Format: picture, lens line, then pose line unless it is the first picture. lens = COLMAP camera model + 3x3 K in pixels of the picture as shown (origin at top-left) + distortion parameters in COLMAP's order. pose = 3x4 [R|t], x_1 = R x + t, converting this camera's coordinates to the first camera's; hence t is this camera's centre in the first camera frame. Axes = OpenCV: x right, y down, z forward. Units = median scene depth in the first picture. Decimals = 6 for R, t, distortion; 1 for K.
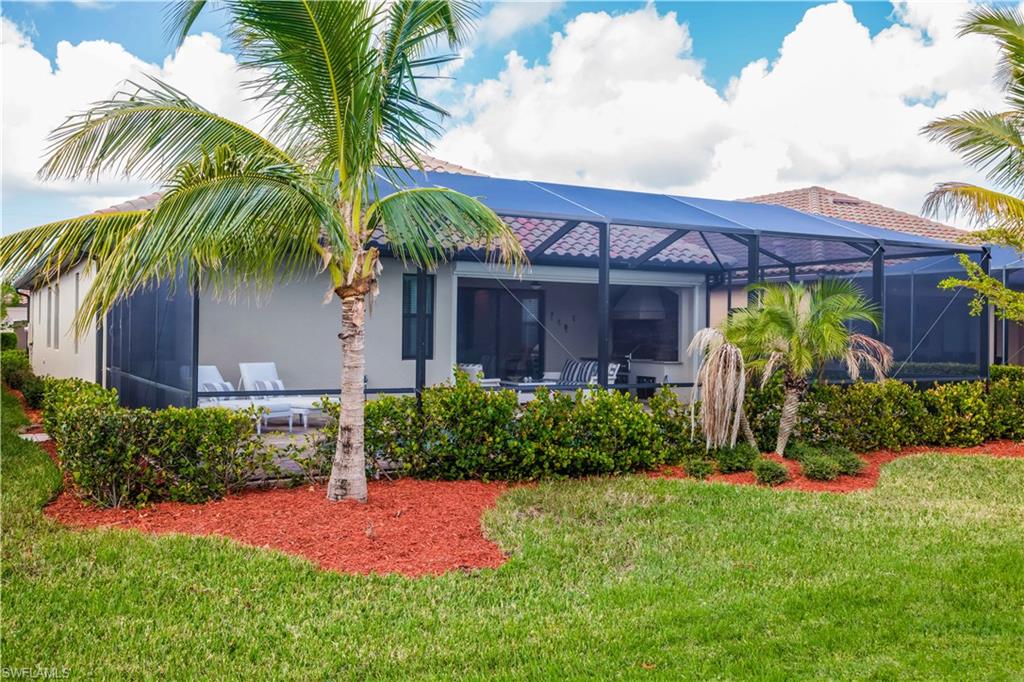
lens RADIAL K [[946.3, 0, 512.0], [0, 946.3, 340.4], [0, 0, 1]] dist [-0.013120, 0.000000]
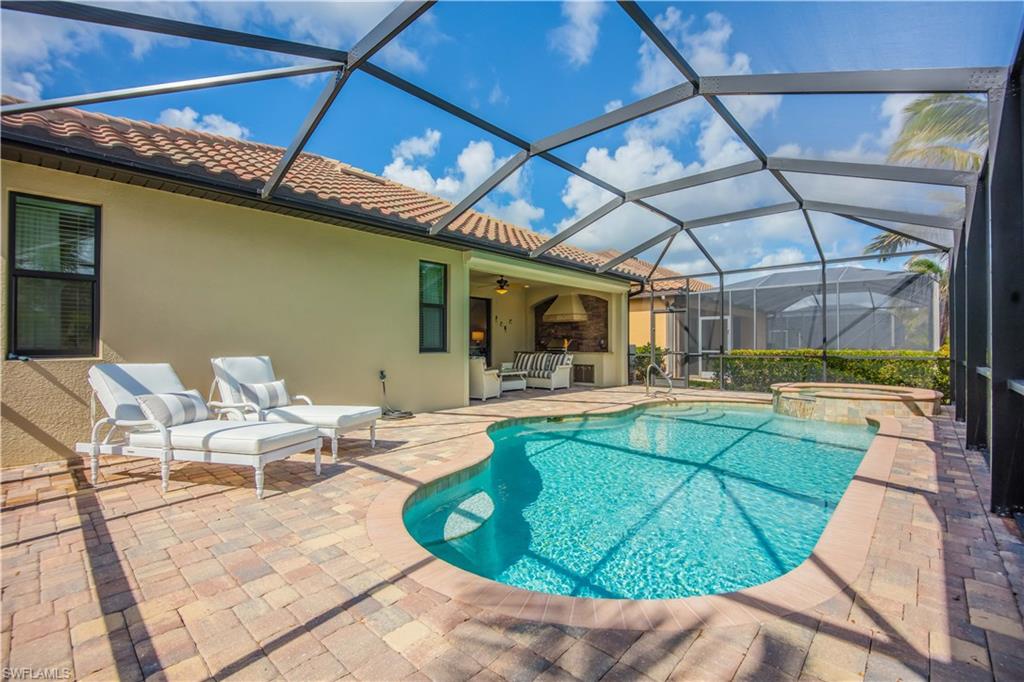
lens RADIAL K [[440.2, 0, 512.6], [0, 440.2, 341.2], [0, 0, 1]] dist [0.003081, 0.000100]
pose [[0.949770, -0.007072, 0.312870, -0.139543], [0.011478, 0.999859, -0.012243, 0.013337], [-0.312740, 0.015219, 0.949717, 0.482300]]
